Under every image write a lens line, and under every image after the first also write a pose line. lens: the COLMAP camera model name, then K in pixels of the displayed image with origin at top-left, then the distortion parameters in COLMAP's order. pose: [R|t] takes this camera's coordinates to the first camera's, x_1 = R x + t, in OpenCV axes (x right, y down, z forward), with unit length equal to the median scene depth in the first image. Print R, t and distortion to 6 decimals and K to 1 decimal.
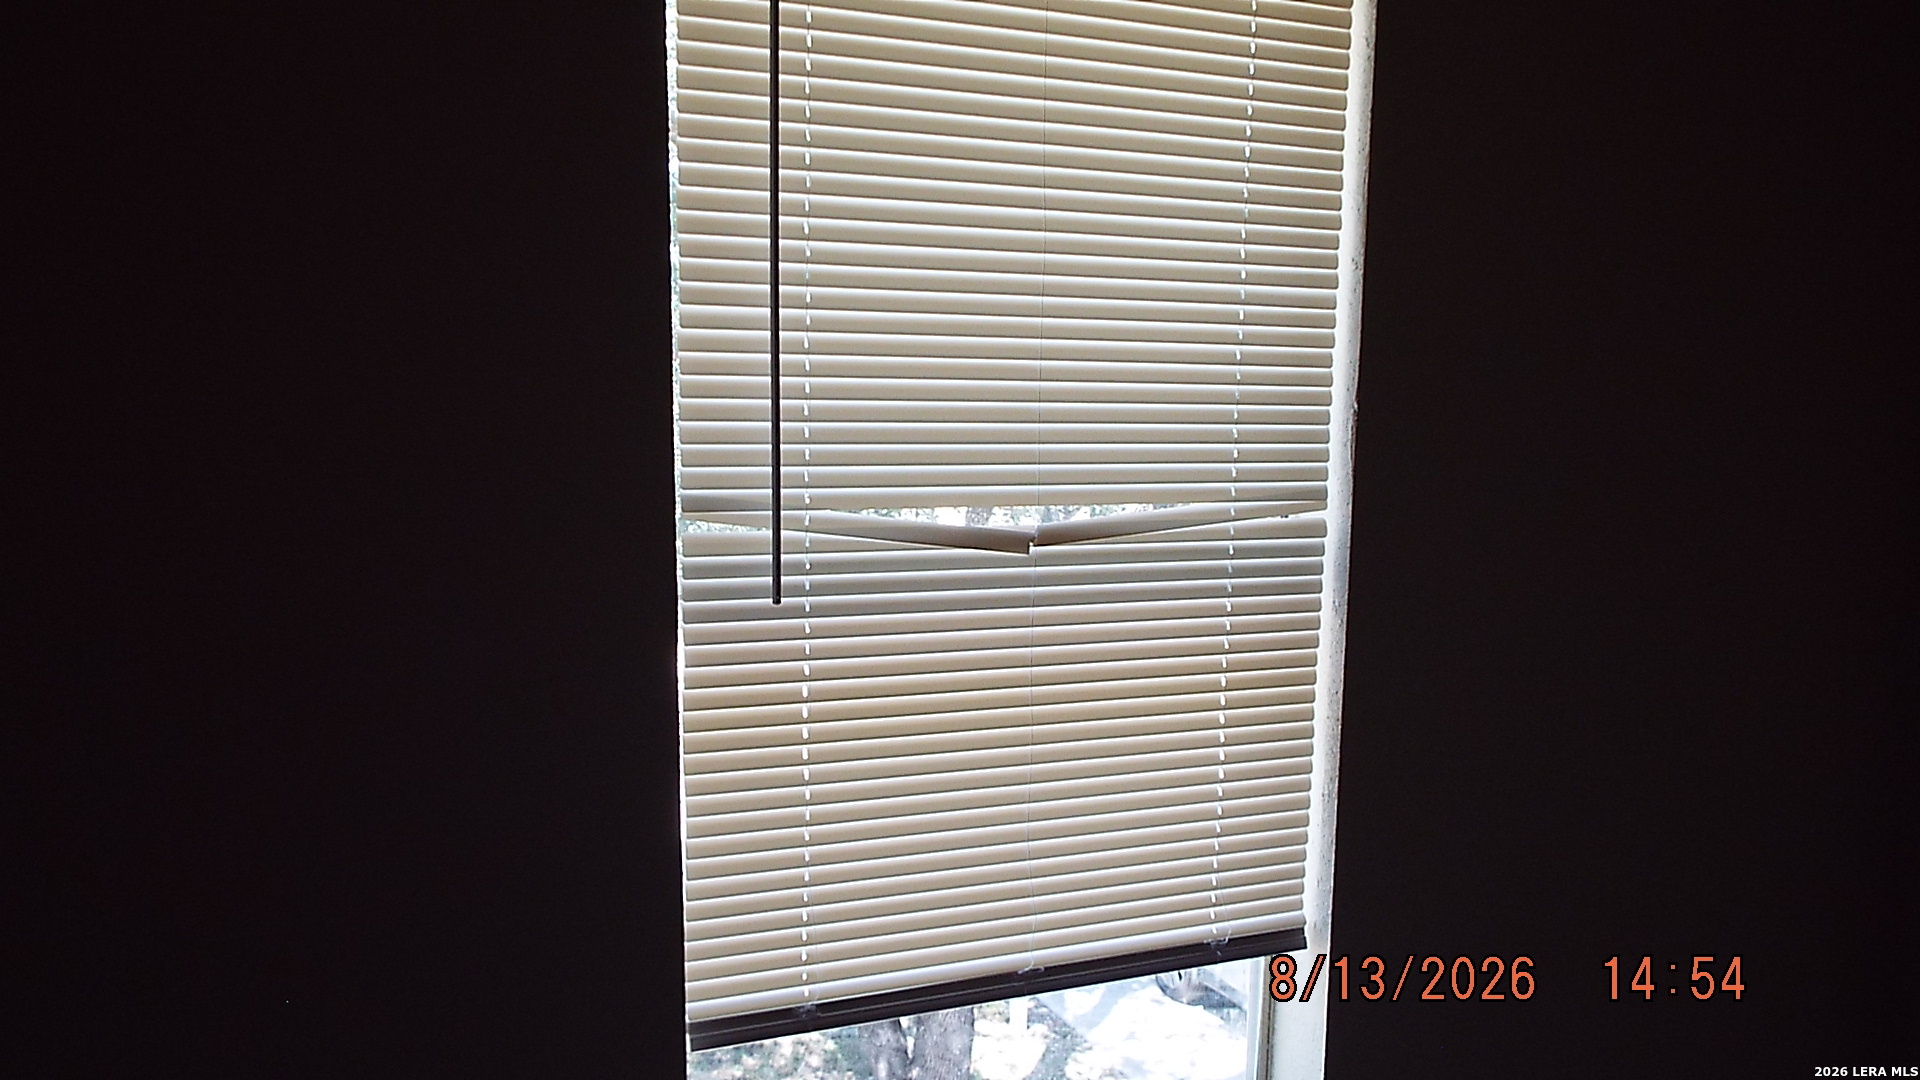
lens RADIAL K [[1417.7, 0, 961.7], [0, 1417.7, 564.0], [0, 0, 1]] dist [-0.004428, 0.004219]
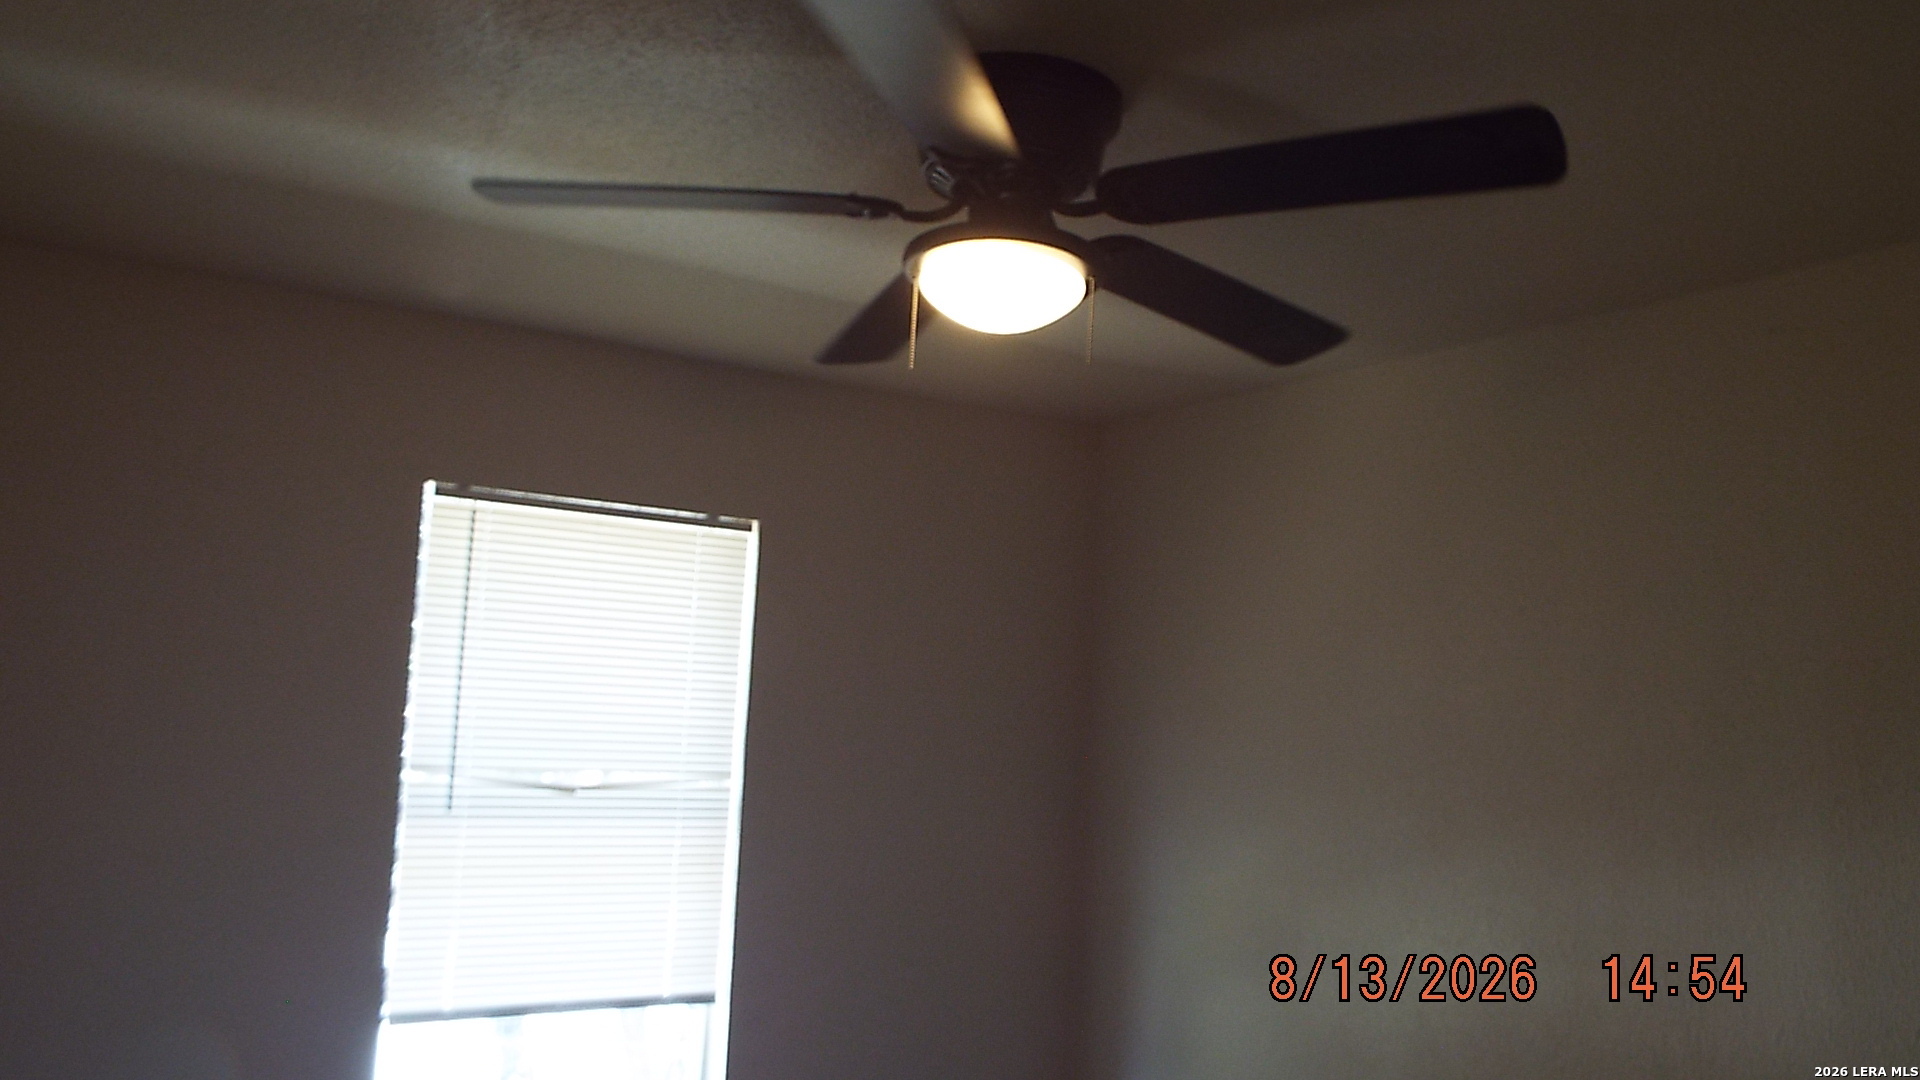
lens RADIAL K [[1417.7, 0, 961.7], [0, 1417.7, 564.0], [0, 0, 1]] dist [-0.004428, 0.004219]
pose [[0.984120, 0.068908, 0.163583, 0.233709], [-0.037466, 0.981448, -0.188035, 0.029489], [-0.173505, 0.178920, 0.968444, -1.165972]]
